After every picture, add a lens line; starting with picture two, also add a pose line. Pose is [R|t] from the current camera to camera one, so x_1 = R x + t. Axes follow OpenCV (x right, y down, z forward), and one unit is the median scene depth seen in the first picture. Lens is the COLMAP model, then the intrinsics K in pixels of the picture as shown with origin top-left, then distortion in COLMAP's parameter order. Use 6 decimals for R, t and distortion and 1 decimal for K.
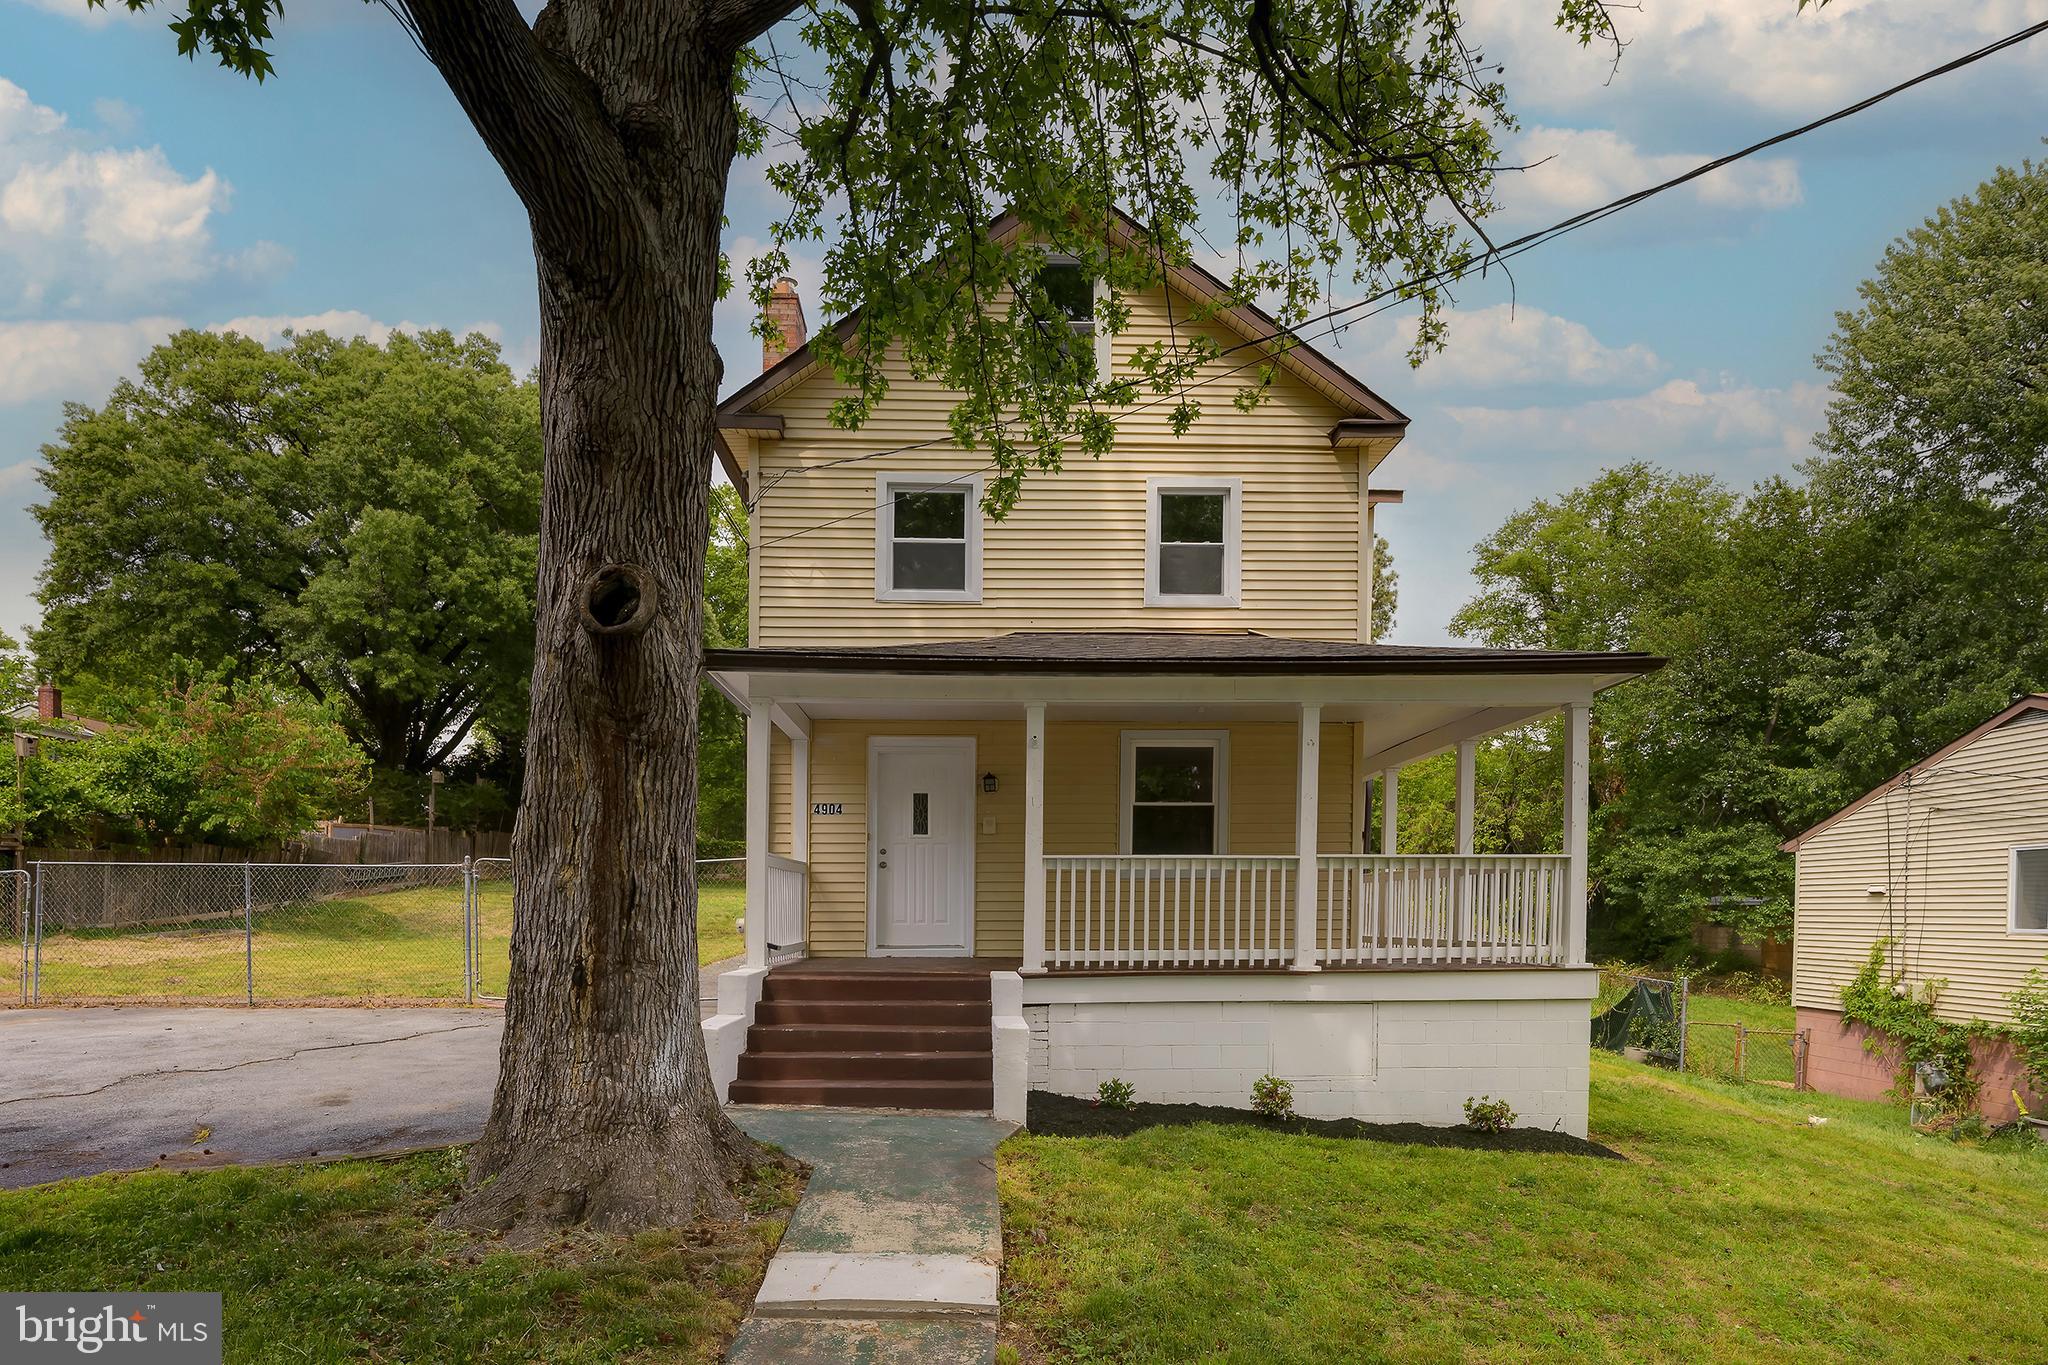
lens RADIAL K [[1134.8, 0, 954.6], [0, 1134.8, 924.3], [0, 0, 1]] dist [0.000822, 0.001802]
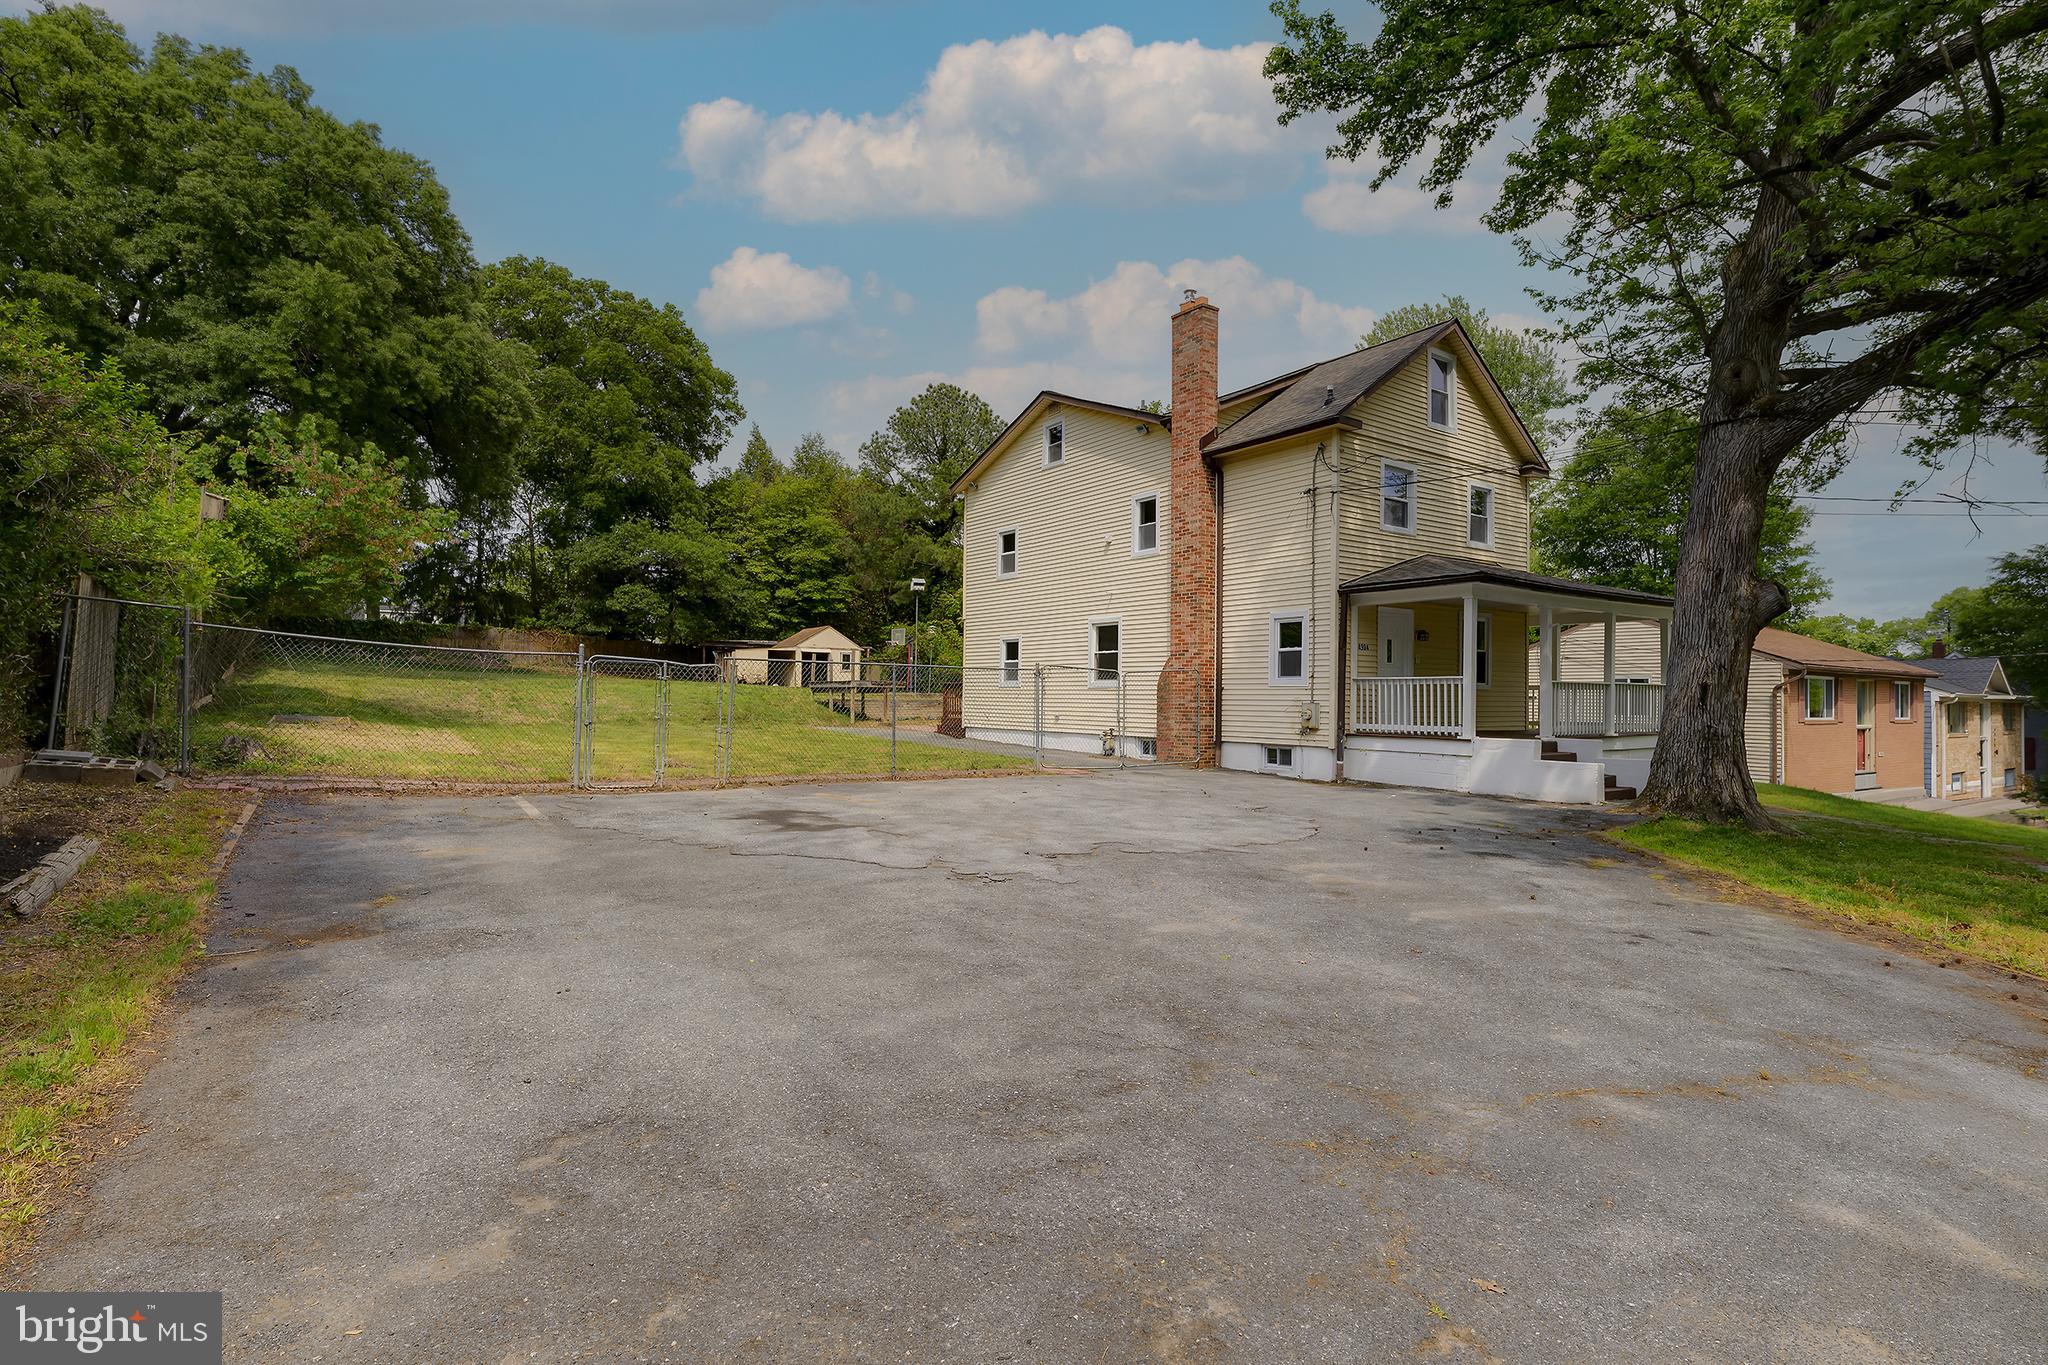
lens RADIAL K [[1001.3, 0, 1021.1], [0, 1001.3, 682.4], [0, 0, 1]] dist [-0.009144, 0.003888]
pose [[0.833817, 0.015992, 0.551810, -1.388414], [-0.002521, 0.999680, -0.025161, -0.007703], [-0.552036, 0.019589, 0.833590, 0.016751]]
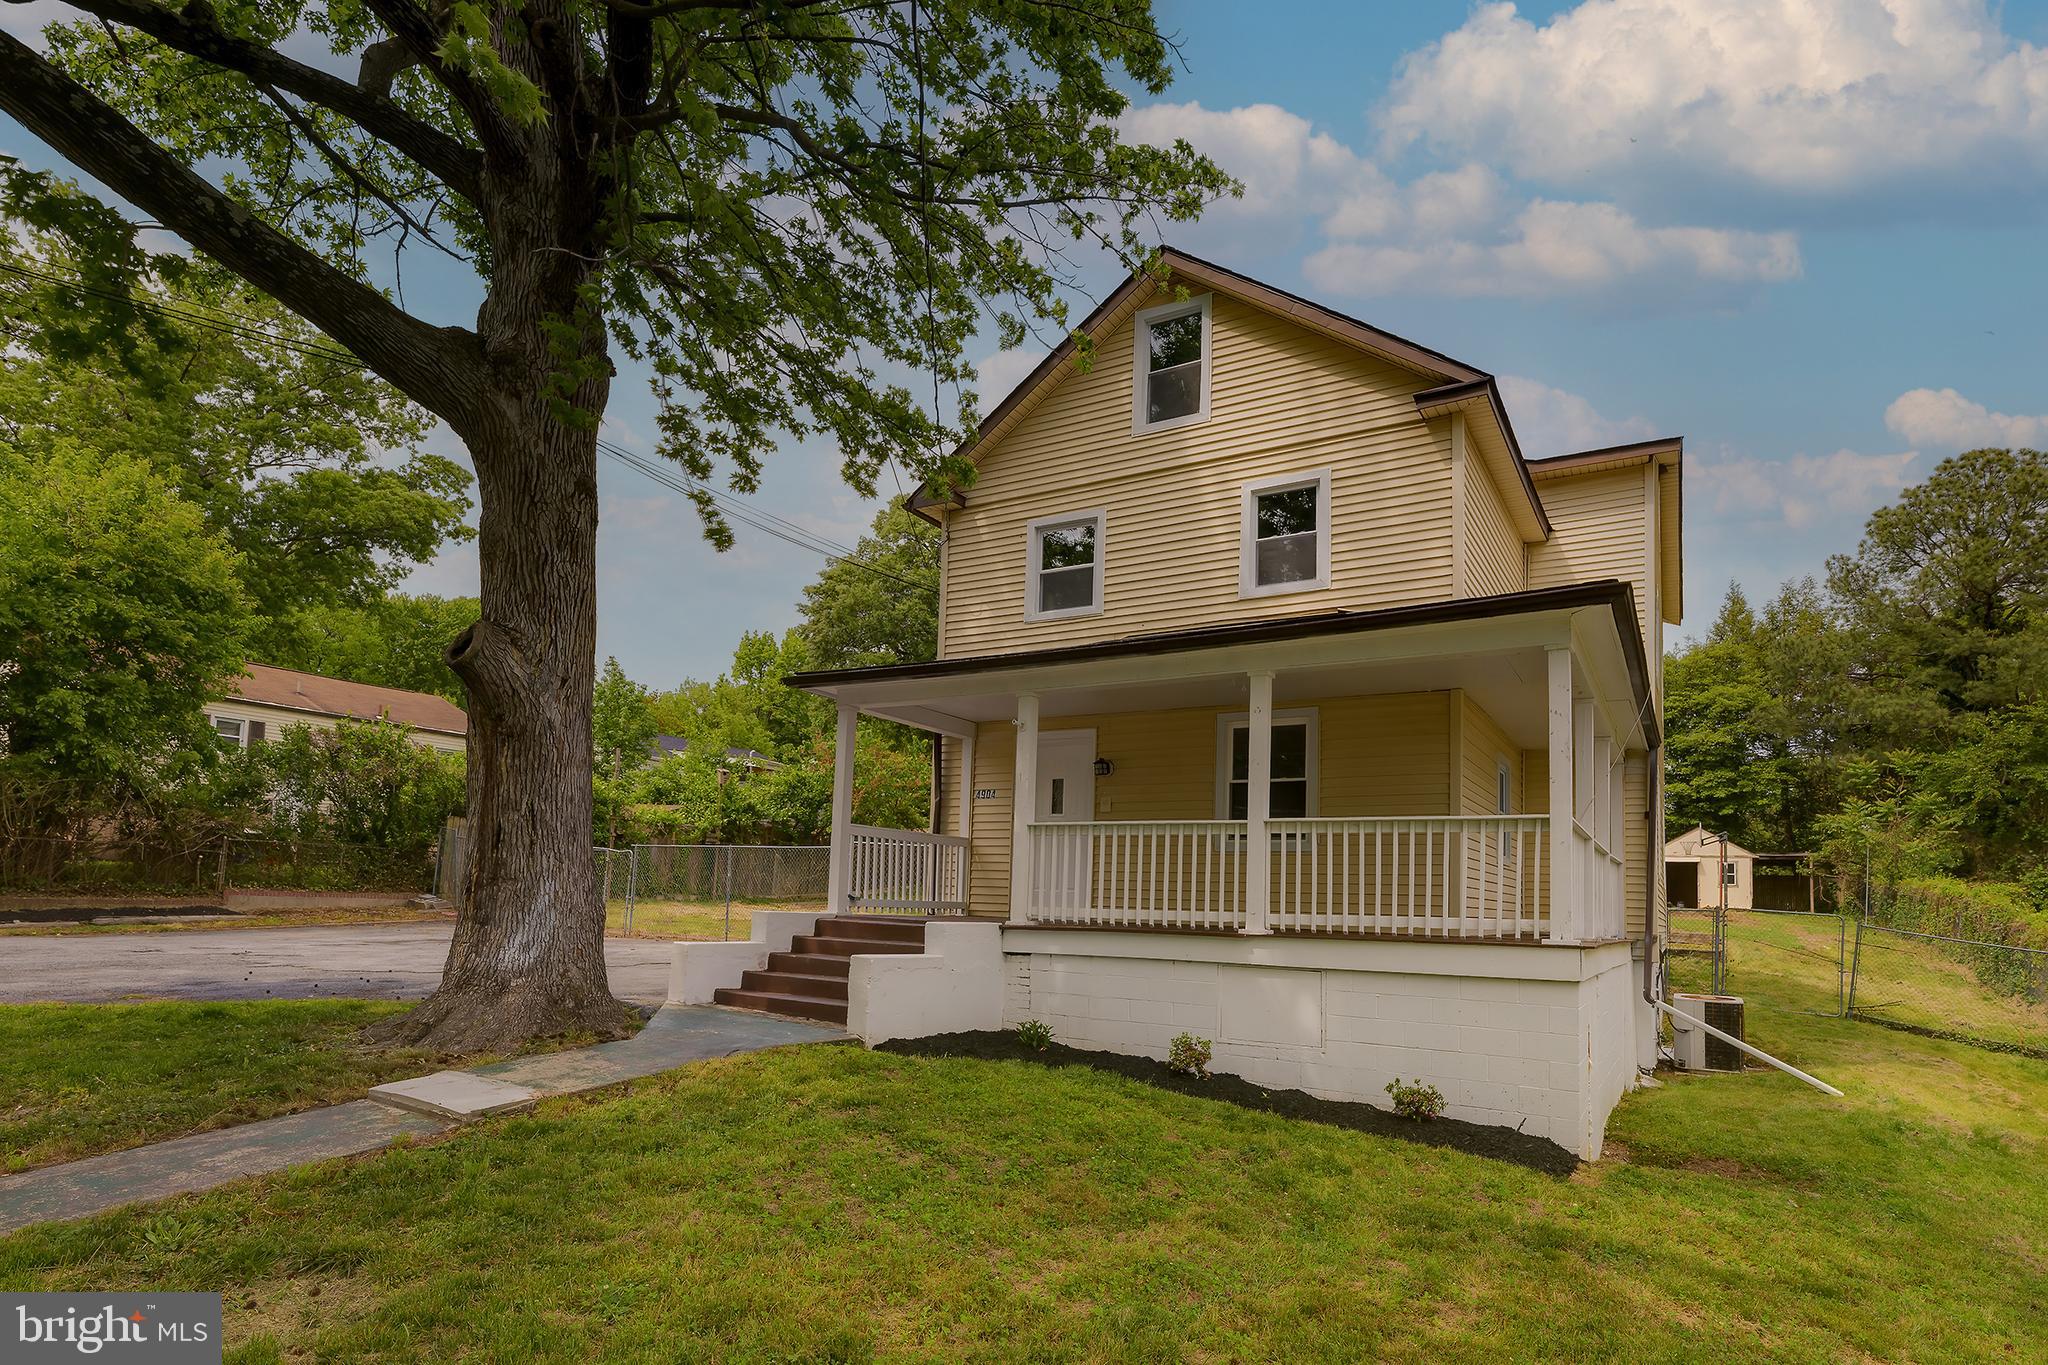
lens RADIAL K [[1001.3, 0, 1026.9], [0, 1001.3, 826.0], [0, 0, 1]] dist [-0.009144, 0.003888]
pose [[0.856958, -0.011595, -0.515255, 0.481008], [-0.039370, 0.995353, -0.087879, 0.025379], [0.513880, 0.095594, 0.852519, 0.107949]]
